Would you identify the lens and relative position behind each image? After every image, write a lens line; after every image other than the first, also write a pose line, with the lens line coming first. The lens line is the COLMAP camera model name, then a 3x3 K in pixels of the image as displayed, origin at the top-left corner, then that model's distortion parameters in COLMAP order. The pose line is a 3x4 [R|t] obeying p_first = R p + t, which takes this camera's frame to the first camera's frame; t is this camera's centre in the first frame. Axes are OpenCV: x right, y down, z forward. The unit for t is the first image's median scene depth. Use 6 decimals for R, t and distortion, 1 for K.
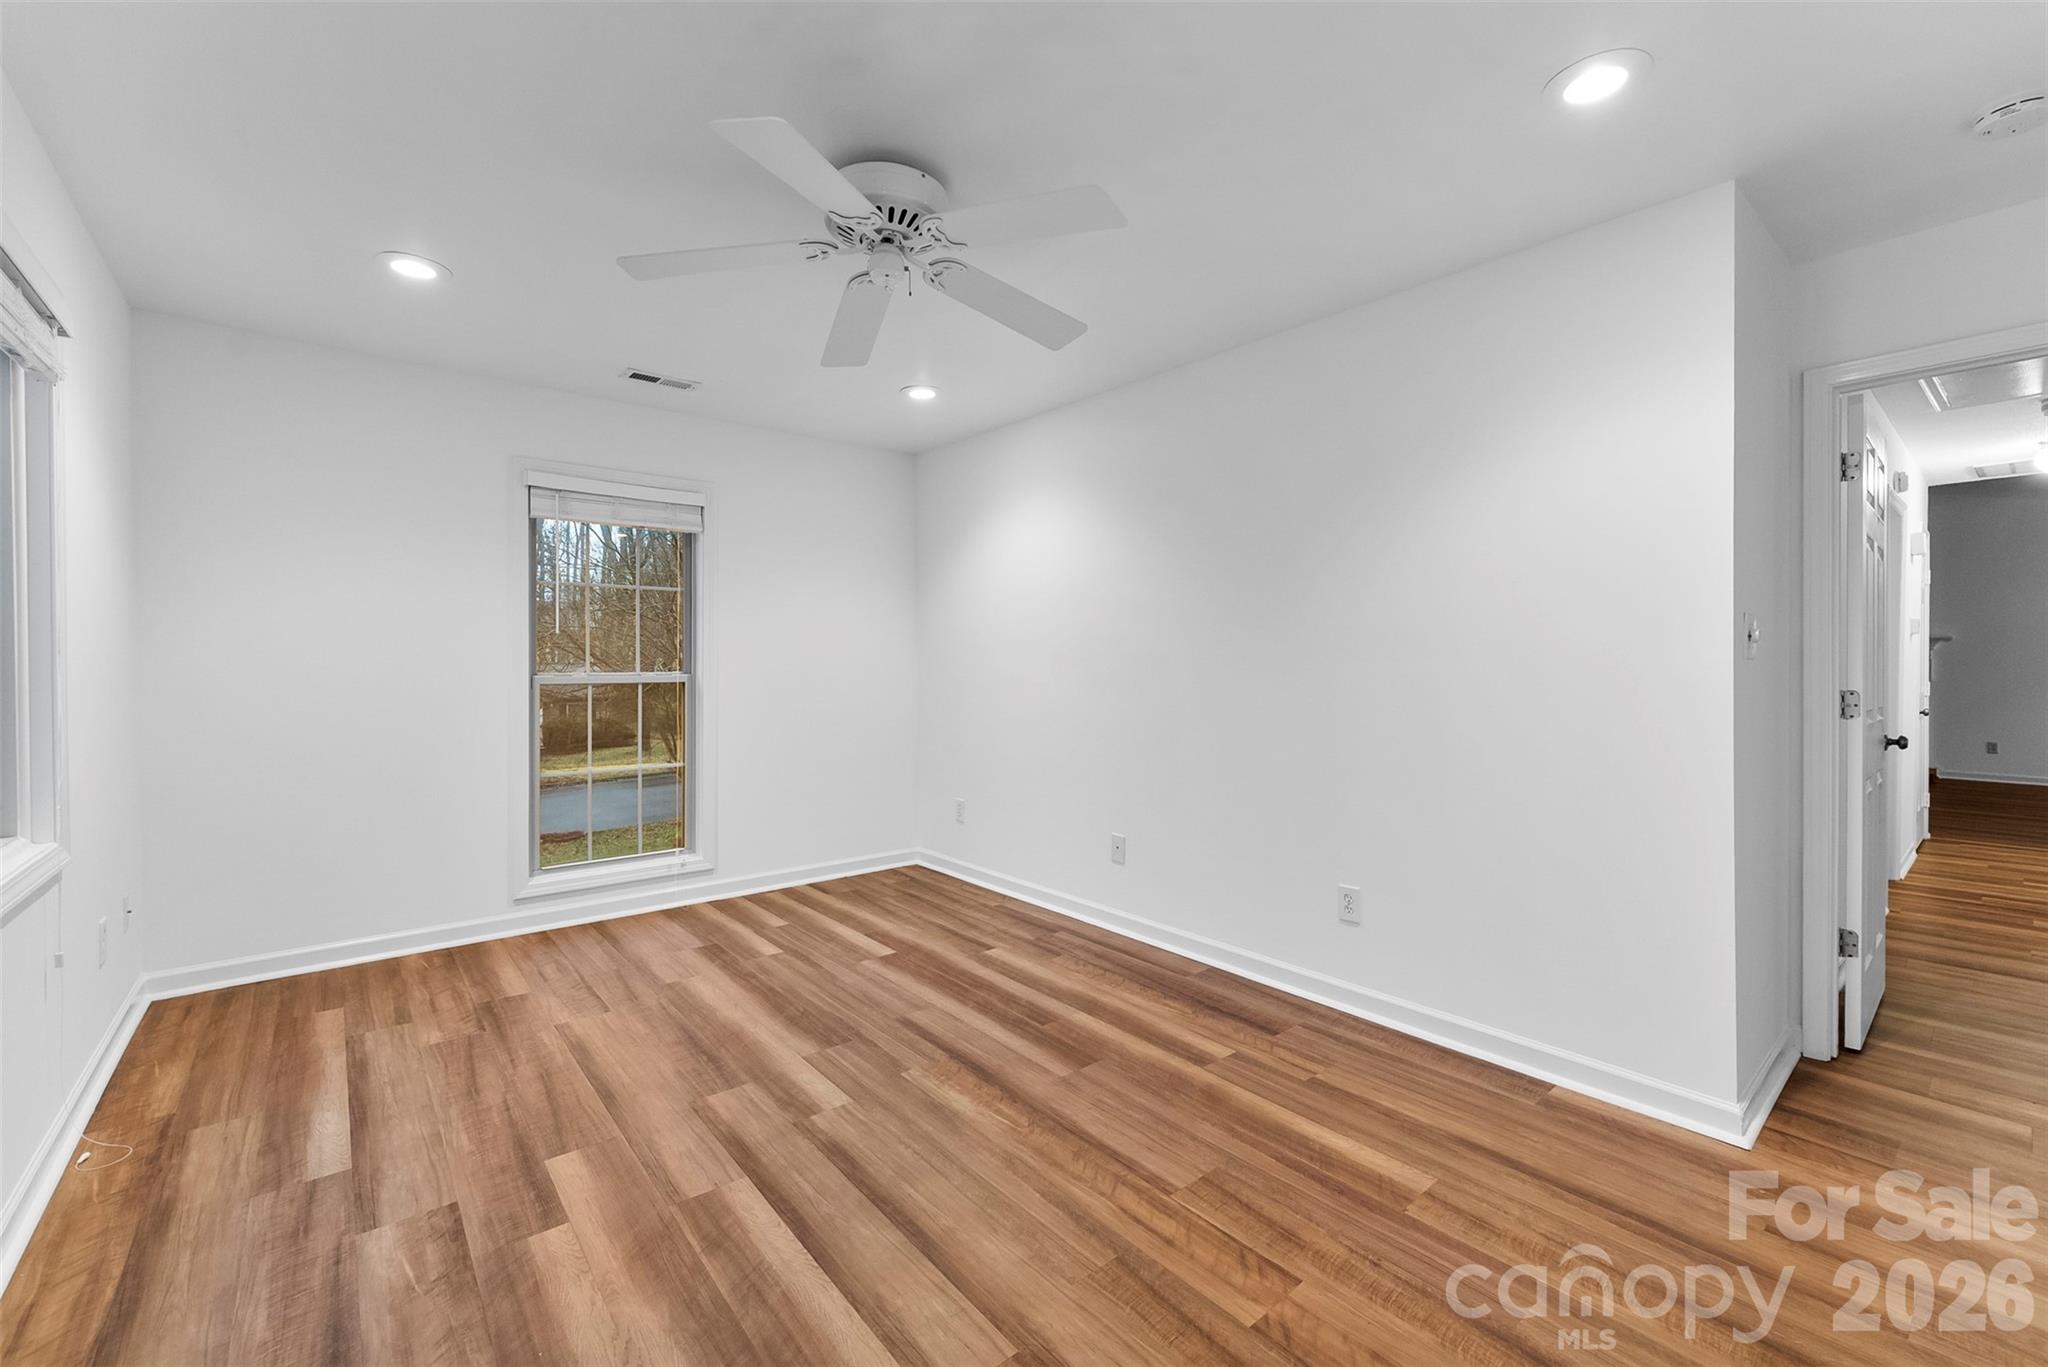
lens RADIAL K [[832.9, 0, 1027.6], [0, 832.9, 658.5], [0, 0, 1]] dist [0.001490, -0.000012]
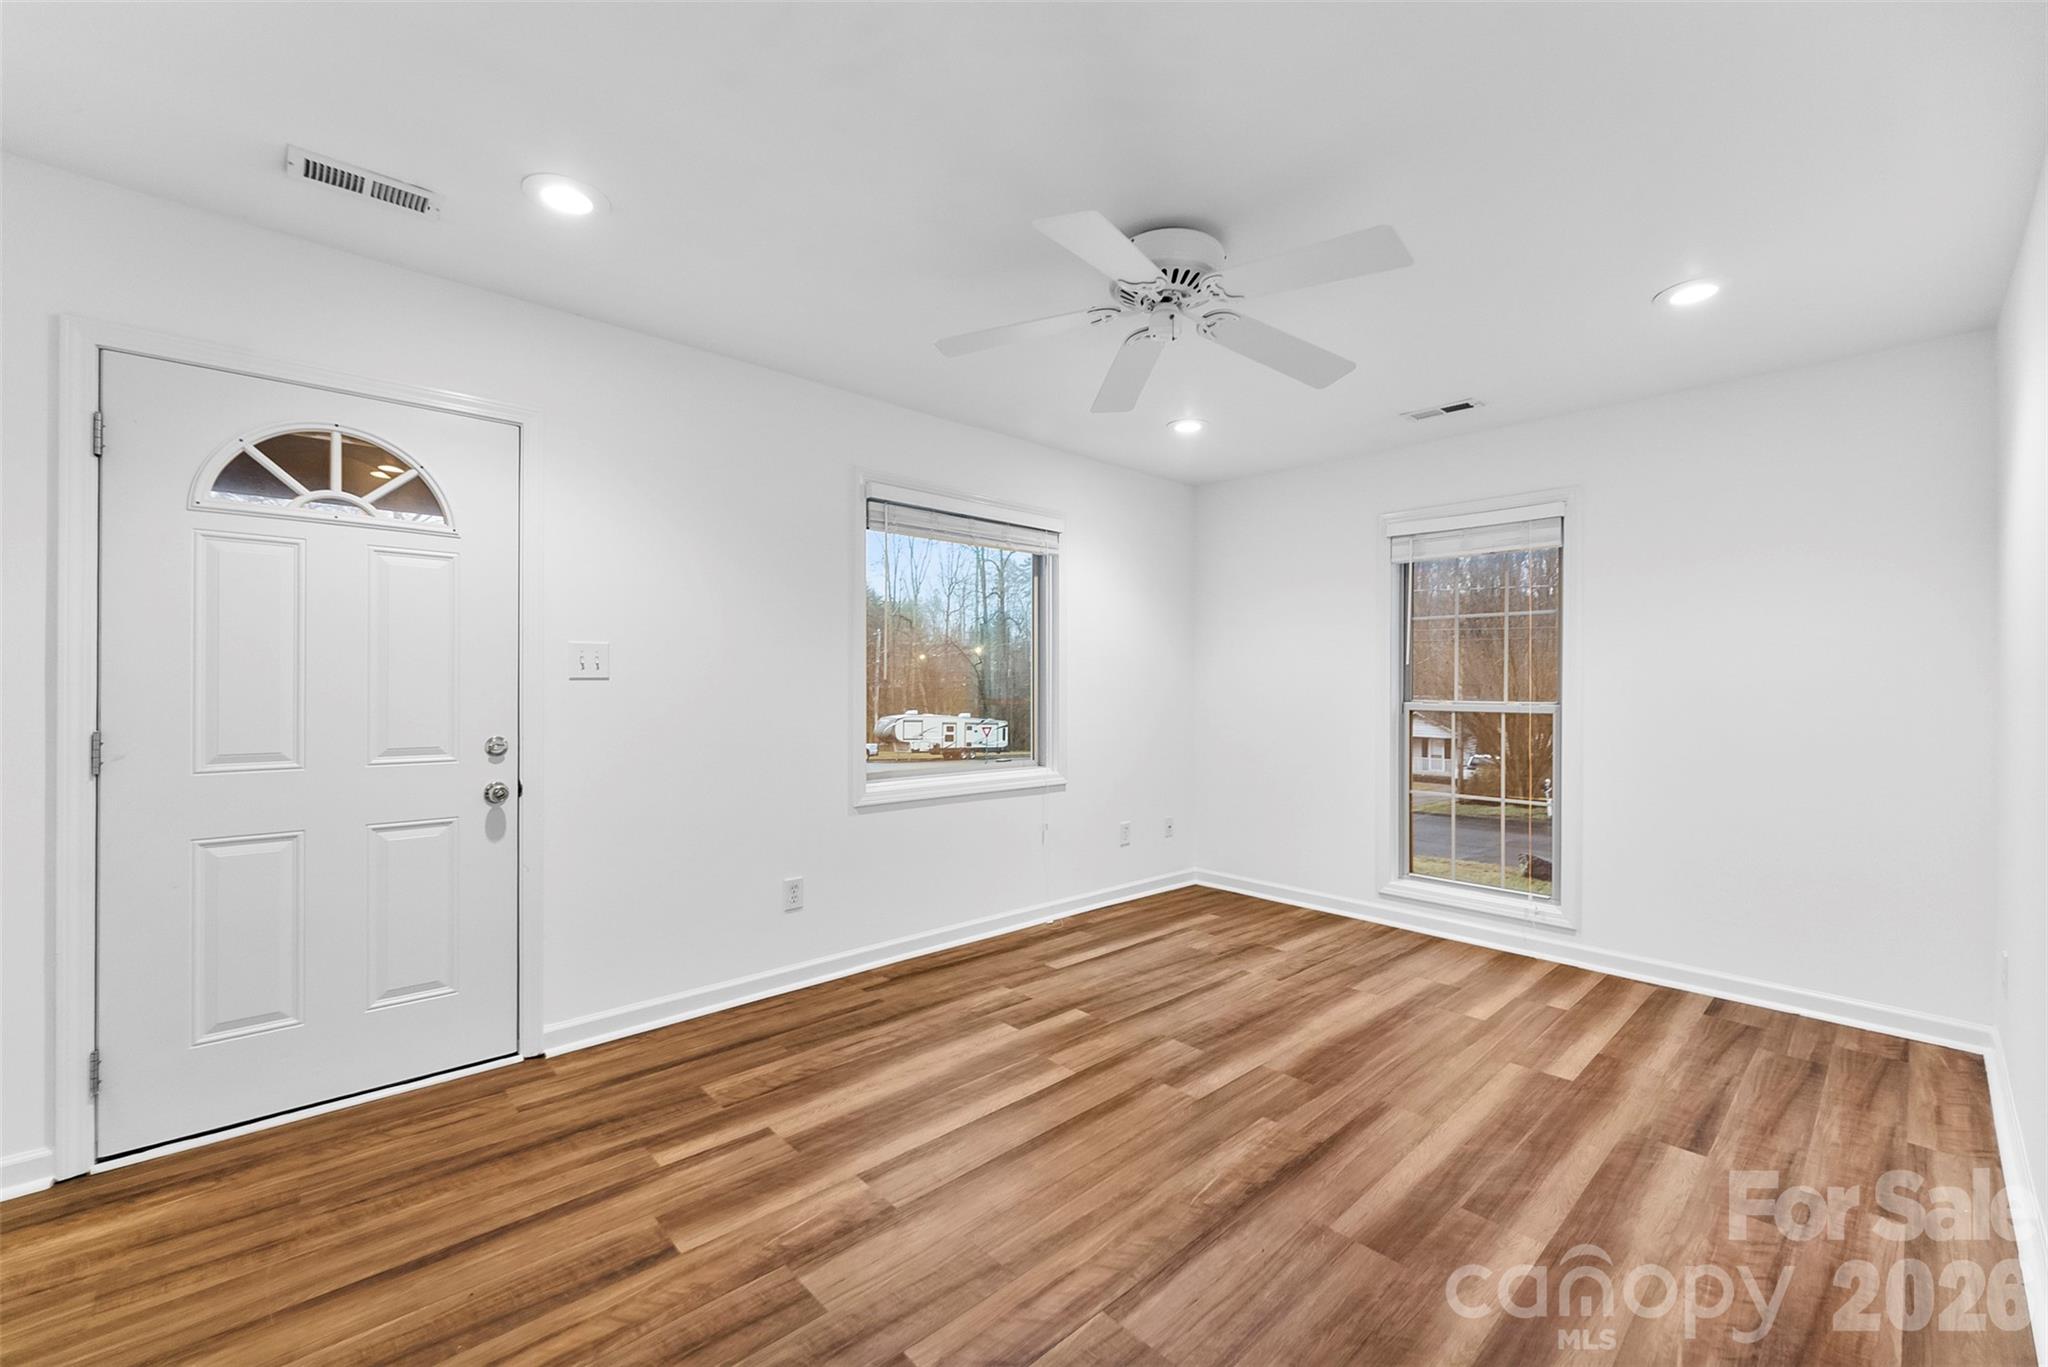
lens RADIAL K [[839.7, 0, 1043.5], [0, 839.7, 689.2], [0, 0, 1]] dist [0.000673, 0.000175]
pose [[0.065669, 0.002286, -0.997839, 0.713311], [-0.002906, 0.999994, 0.002100, 0.004355], [0.997837, 0.002762, 0.065675, 0.614688]]
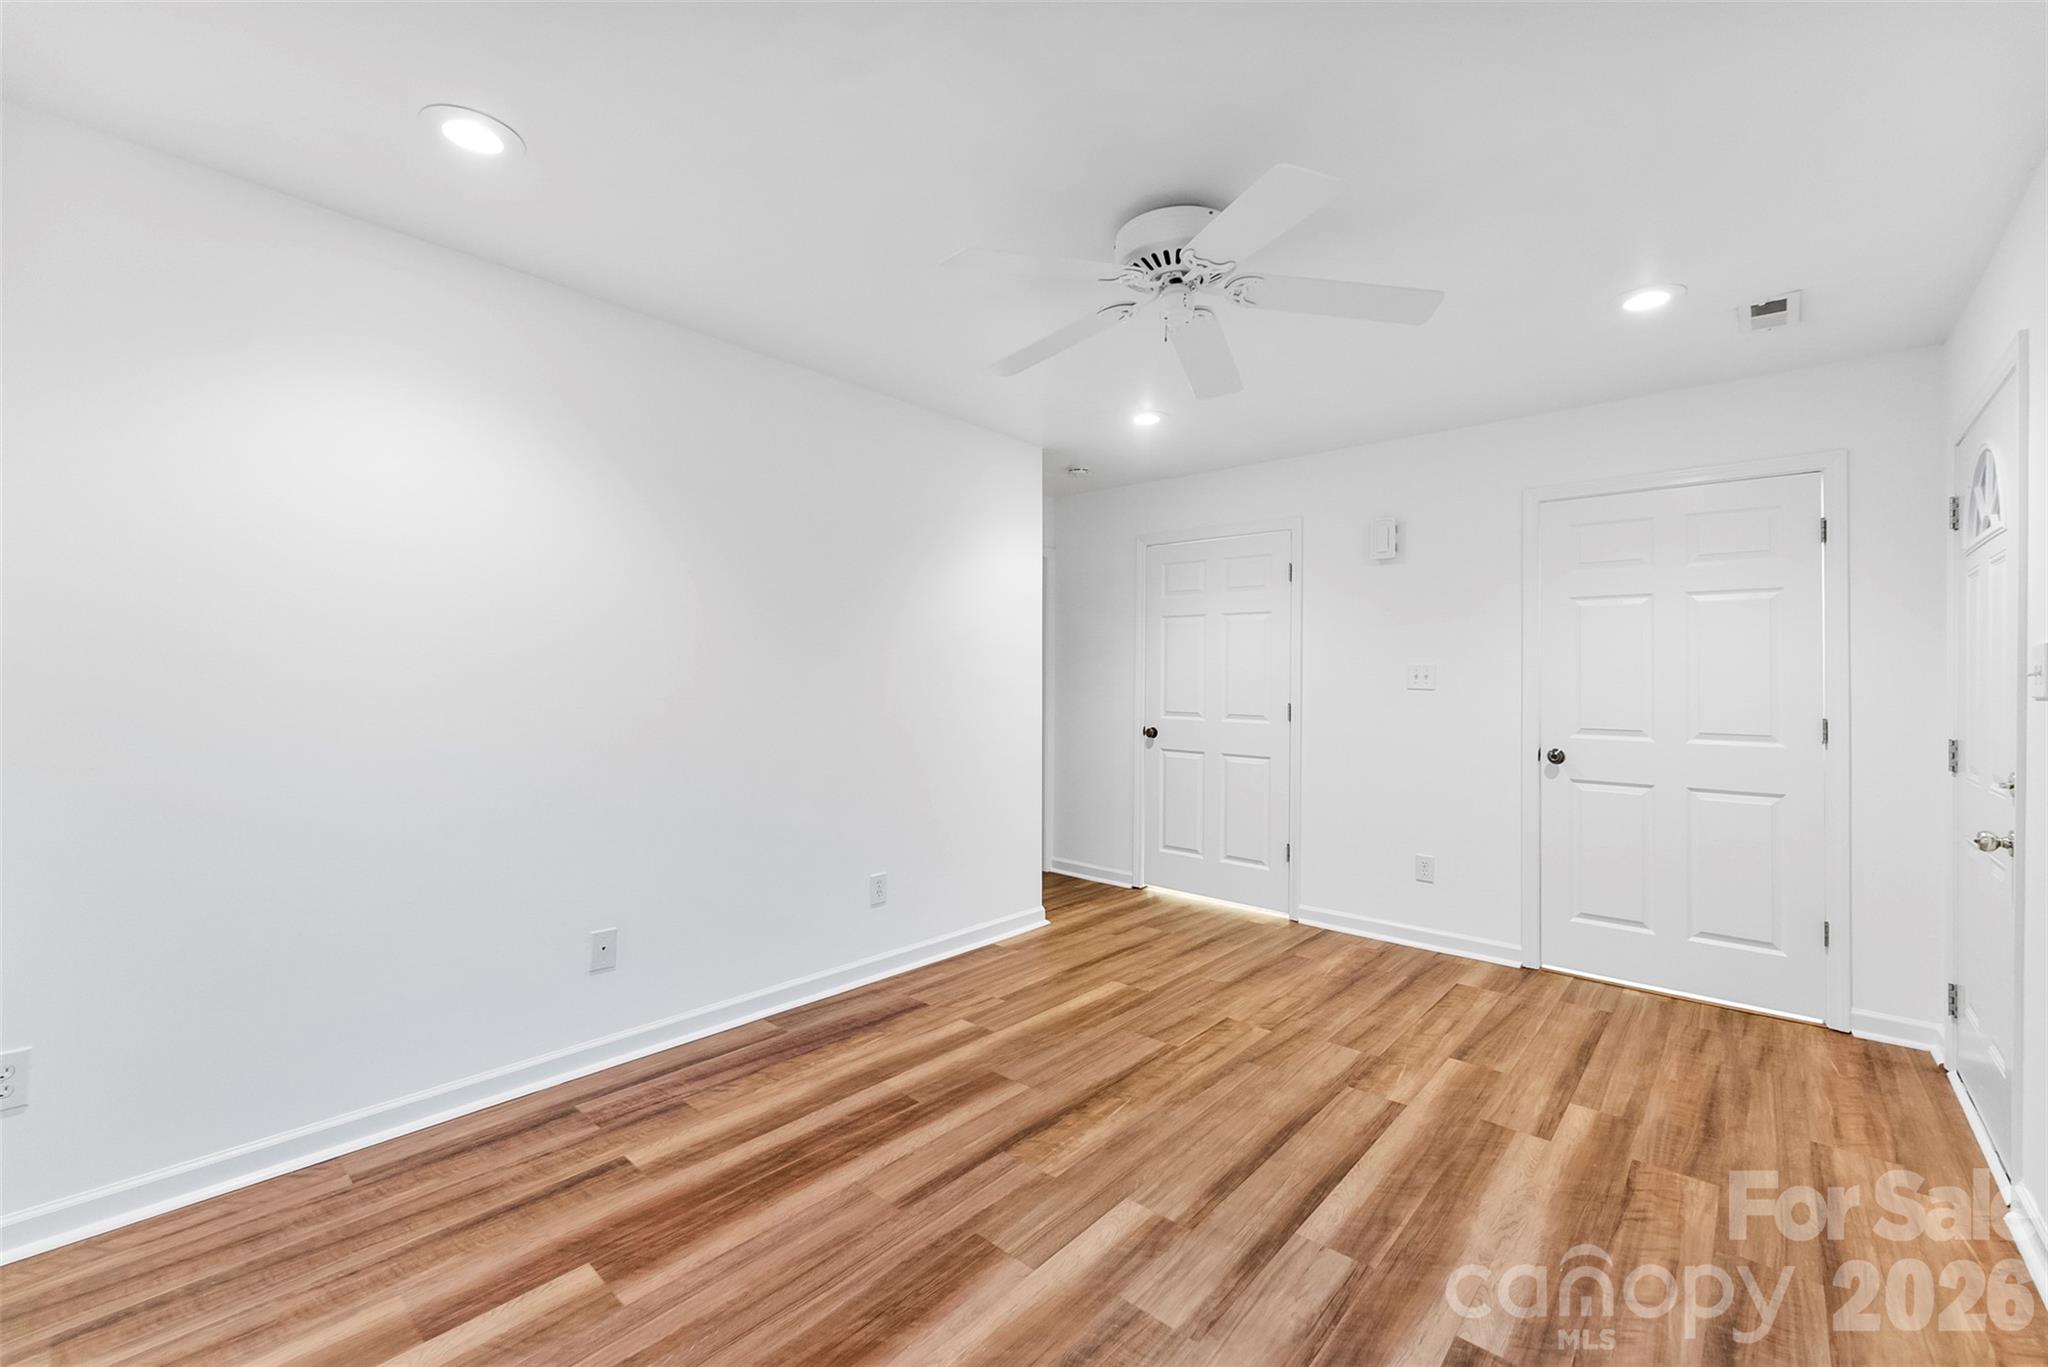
lens RADIAL K [[832.9, 0, 1027.6], [0, 832.9, 658.5], [0, 0, 1]] dist [0.001490, -0.000012]
pose [[-0.142281, 0.022732, 0.989565, -0.903790], [-0.016140, 0.999550, -0.025282, -0.009583], [-0.989695, -0.019569, -0.141851, 1.042951]]
